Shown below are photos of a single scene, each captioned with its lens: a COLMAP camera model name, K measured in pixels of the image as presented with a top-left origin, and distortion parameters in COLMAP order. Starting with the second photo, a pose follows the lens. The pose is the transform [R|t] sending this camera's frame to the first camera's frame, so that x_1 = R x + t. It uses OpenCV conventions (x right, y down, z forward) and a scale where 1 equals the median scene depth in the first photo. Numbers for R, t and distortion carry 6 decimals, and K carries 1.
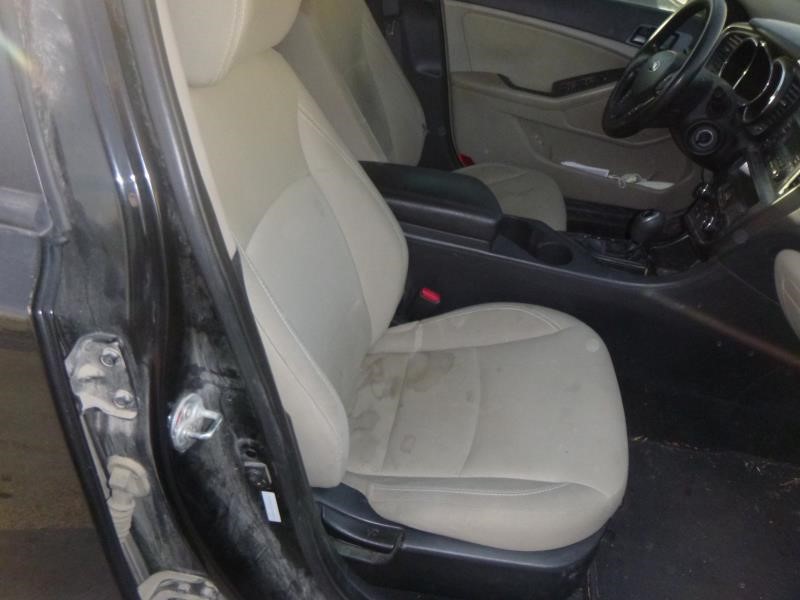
lens RADIAL K [[607.9, 0, 400.0], [0, 607.9, 300.0], [0, 0, 1]] dist [-0.004767, -0.007462]
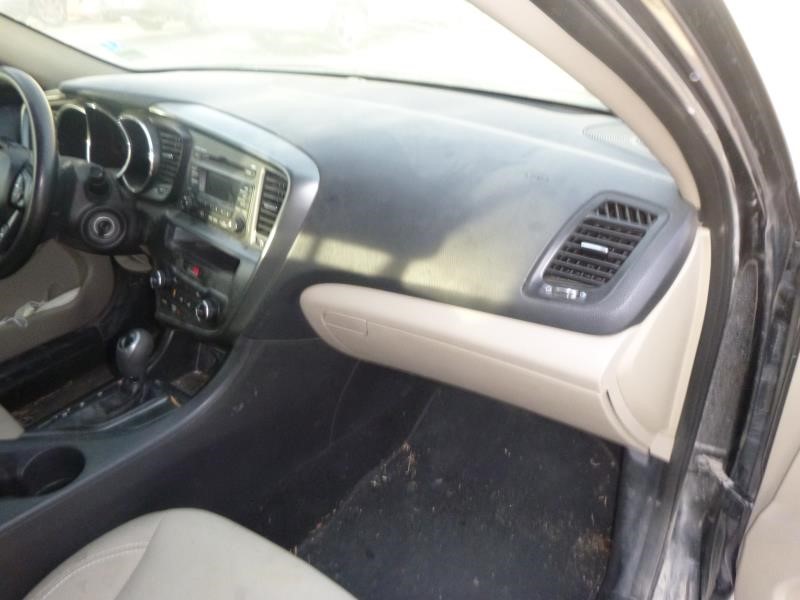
lens RADIAL K [[607.9, 0, 400.0], [0, 607.9, 300.0], [0, 0, 1]] dist [-0.004767, -0.007462]
pose [[0.411871, -0.512674, 0.753344, 0.009419], [0.582243, 0.784012, 0.215219, -0.141600], [-0.700968, 0.349987, 0.621413, 0.269259]]
